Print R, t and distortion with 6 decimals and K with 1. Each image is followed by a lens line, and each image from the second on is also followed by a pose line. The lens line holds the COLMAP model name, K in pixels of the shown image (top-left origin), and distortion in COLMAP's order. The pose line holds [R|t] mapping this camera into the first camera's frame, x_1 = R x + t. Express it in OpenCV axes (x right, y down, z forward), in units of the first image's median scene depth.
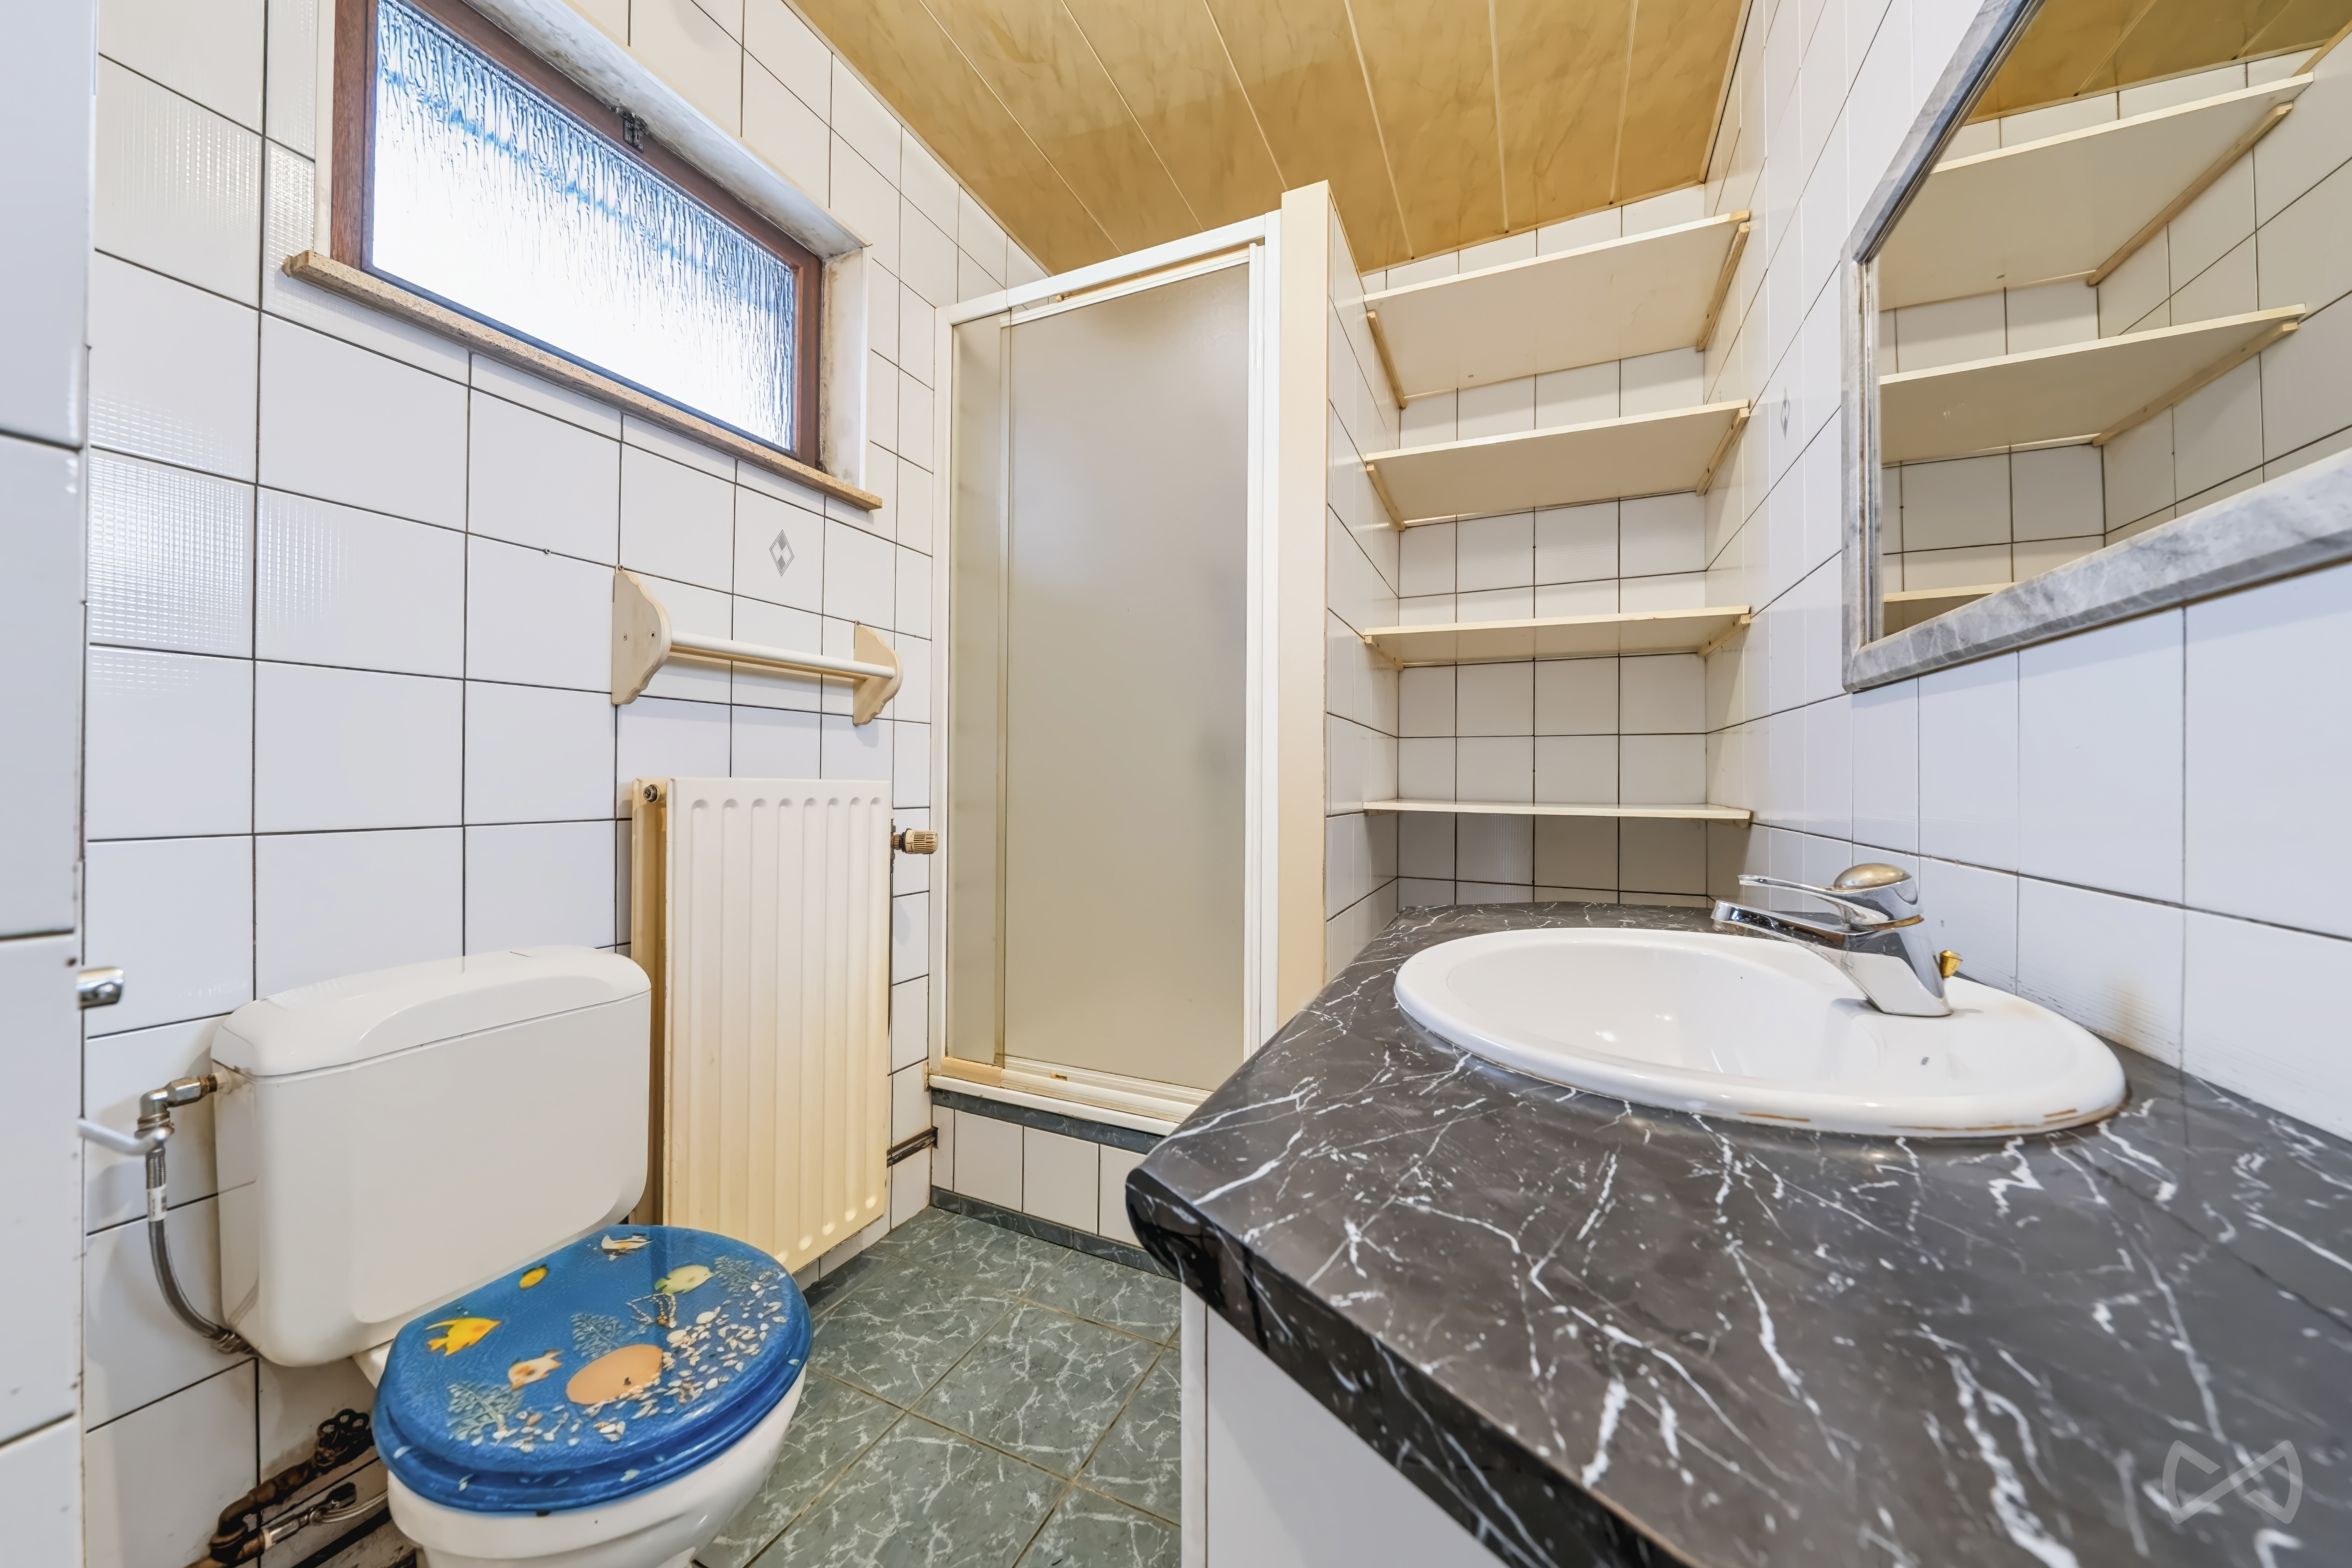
lens RADIAL K [[801.6, 0, 1179.7], [0, 801.6, 776.5], [0, 0, 1]] dist [-0.005736, 0.000616]
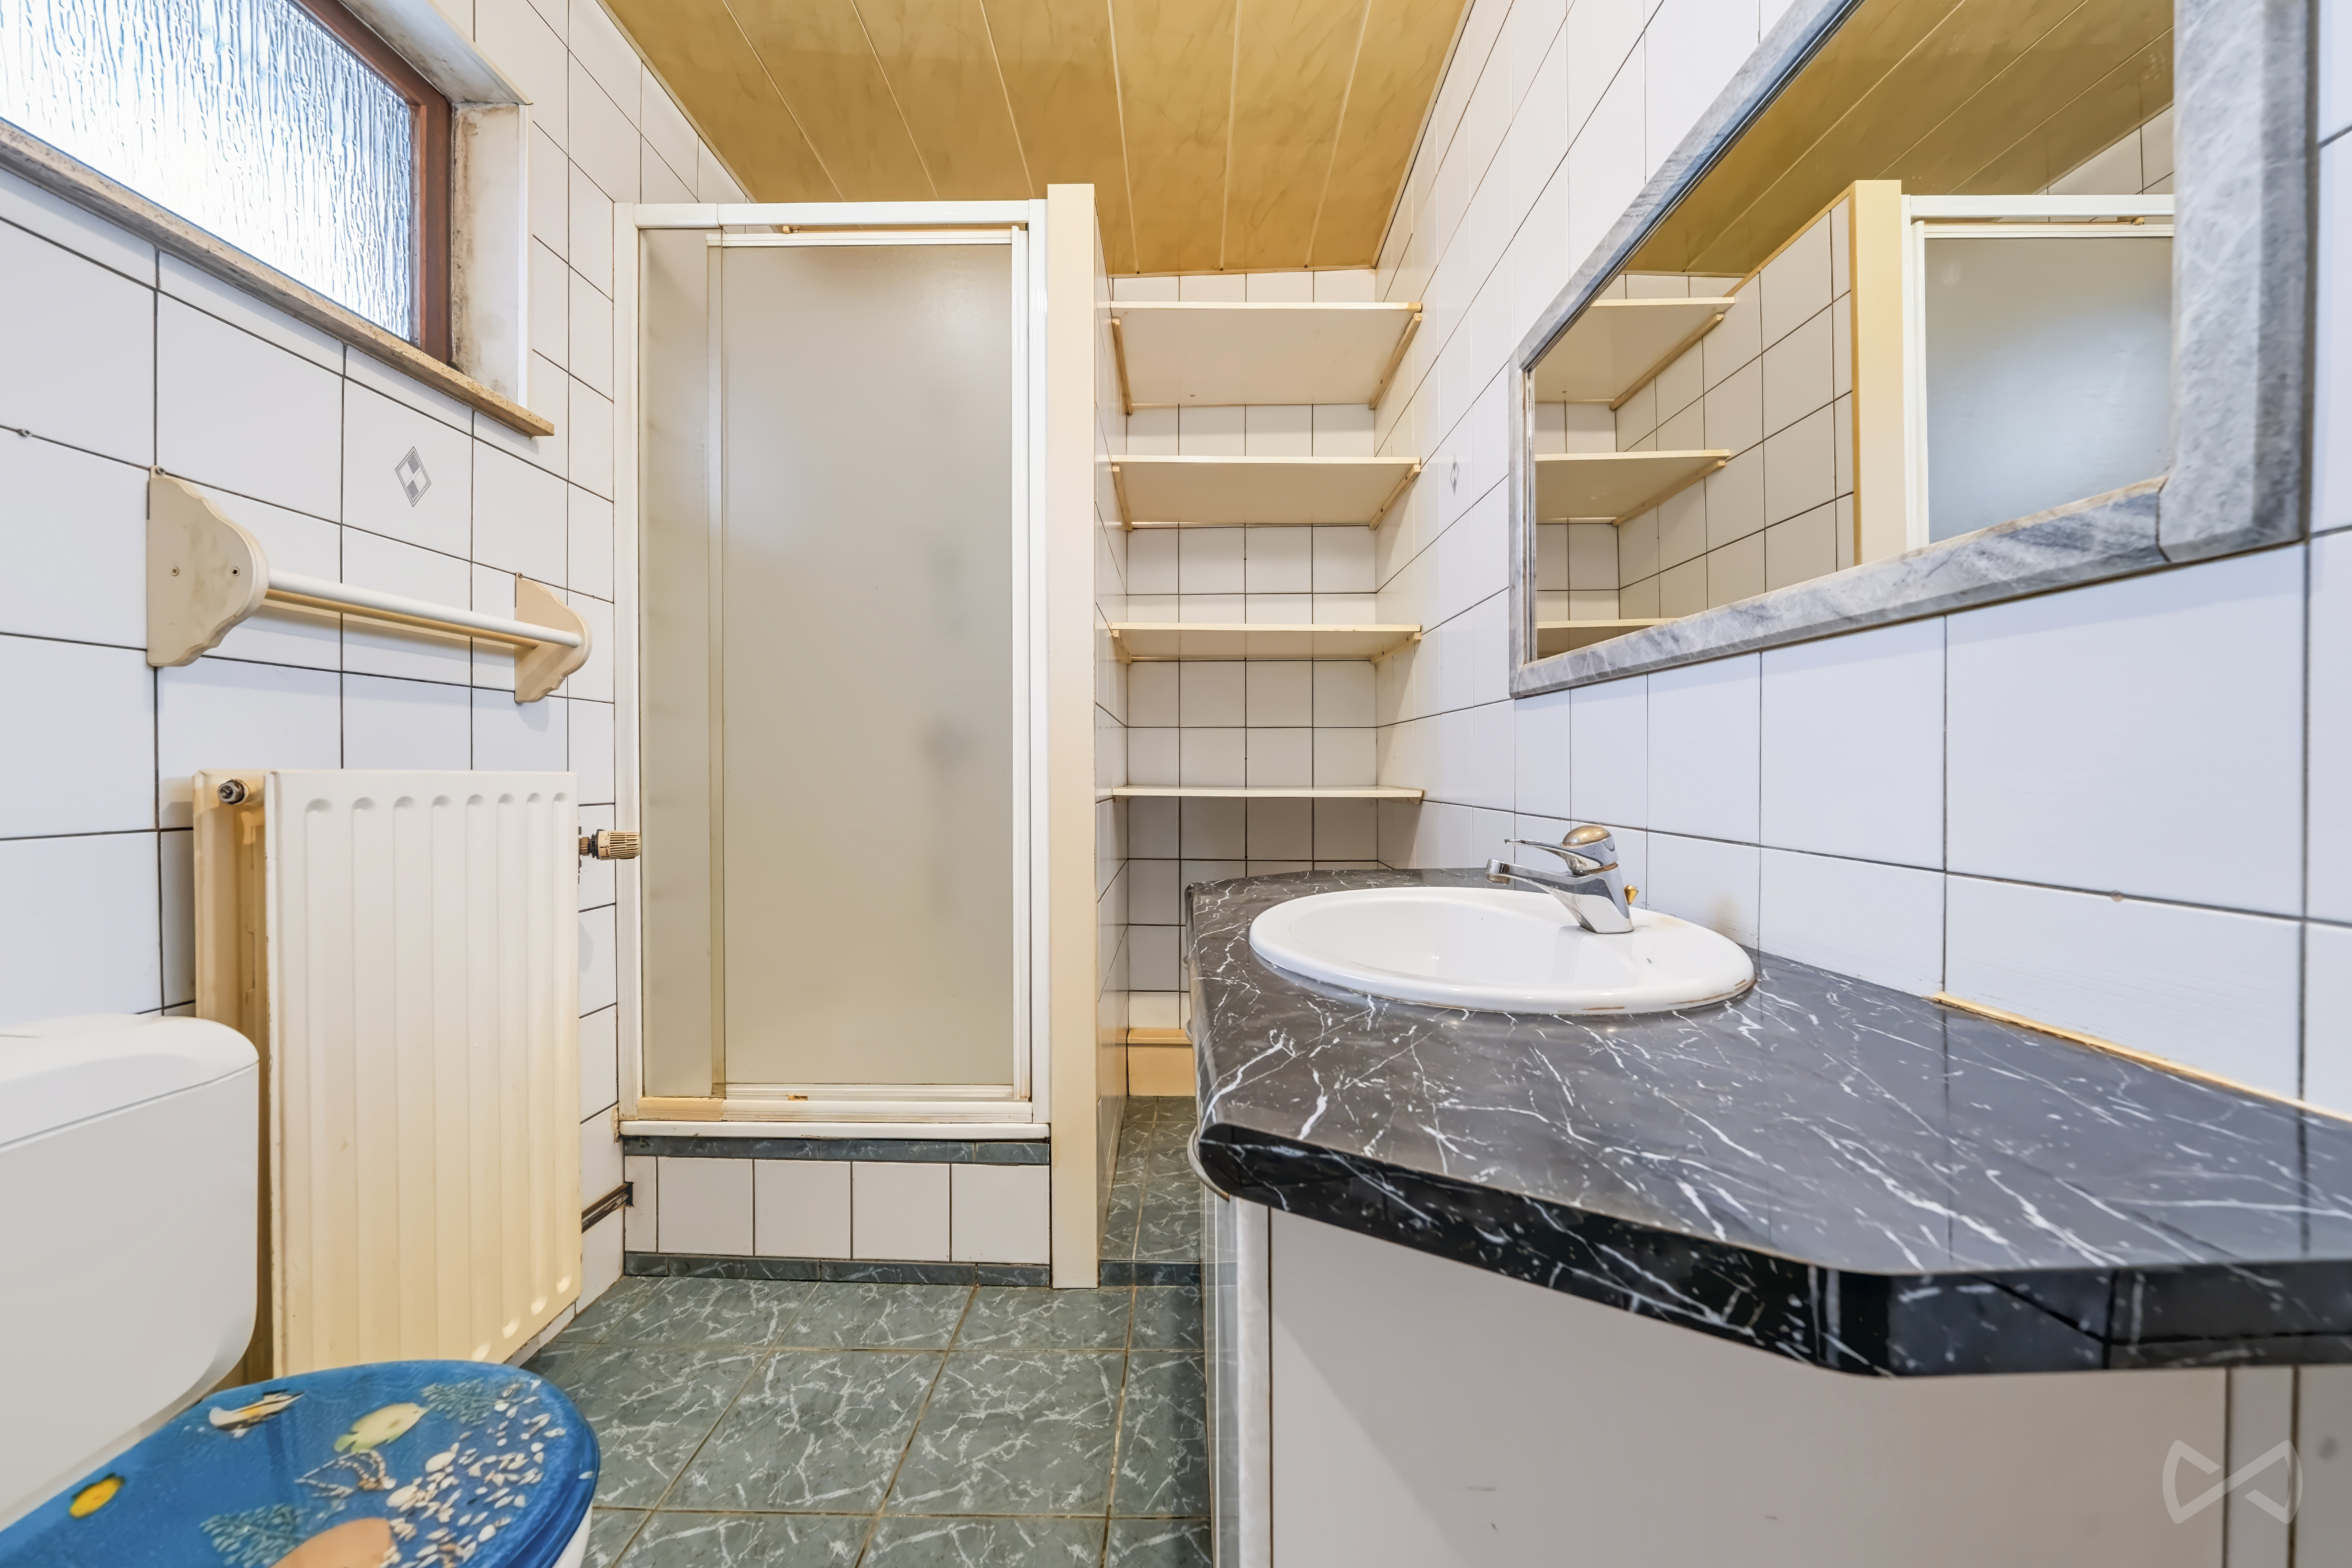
lens RADIAL K [[801.5, 0, 1174.4], [0, 801.5, 775.1], [0, 0, 1]] dist [-0.005736, 0.000616]
pose [[0.919499, -0.009649, 0.392974, -0.155893], [0.004639, 0.999895, 0.013697, -0.000317], [-0.393065, -0.010772, 0.919448, 0.007344]]
